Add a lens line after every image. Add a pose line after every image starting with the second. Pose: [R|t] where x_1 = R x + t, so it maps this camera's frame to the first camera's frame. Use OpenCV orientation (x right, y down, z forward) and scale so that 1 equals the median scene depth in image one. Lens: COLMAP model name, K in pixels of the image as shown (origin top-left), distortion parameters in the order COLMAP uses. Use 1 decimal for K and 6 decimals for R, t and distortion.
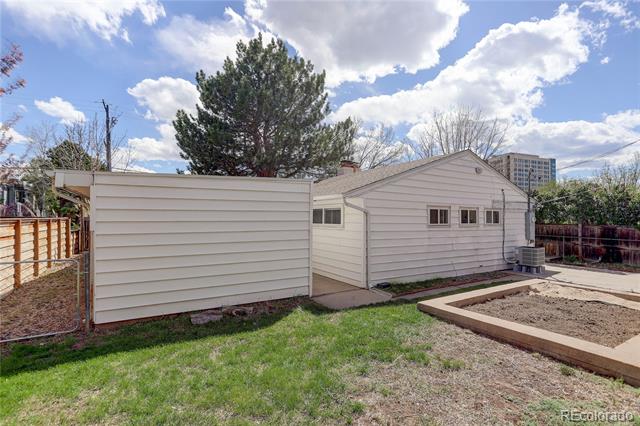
lens RADIAL K [[310.5, 0, 333.8], [0, 310.5, 217.8], [0, 0, 1]] dist [-0.028106, 0.010002]
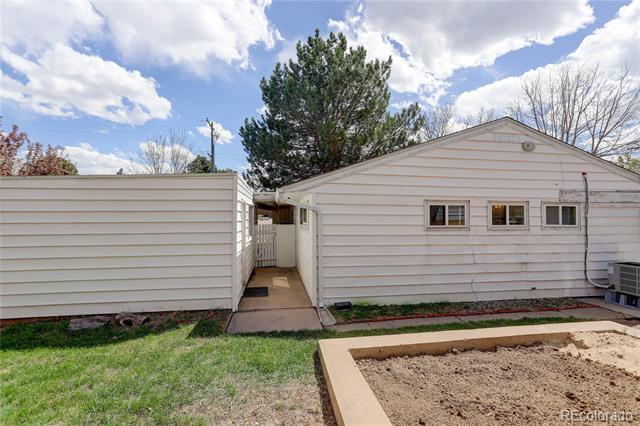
lens RADIAL K [[310.5, 0, 320.2], [0, 310.5, 214.3], [0, 0, 1]] dist [-0.028106, 0.010002]
pose [[0.920961, -0.008998, -0.389550, 0.327725], [0.004551, 0.999914, -0.012338, 0.001271], [0.389627, 0.009590, 0.920923, 0.218556]]
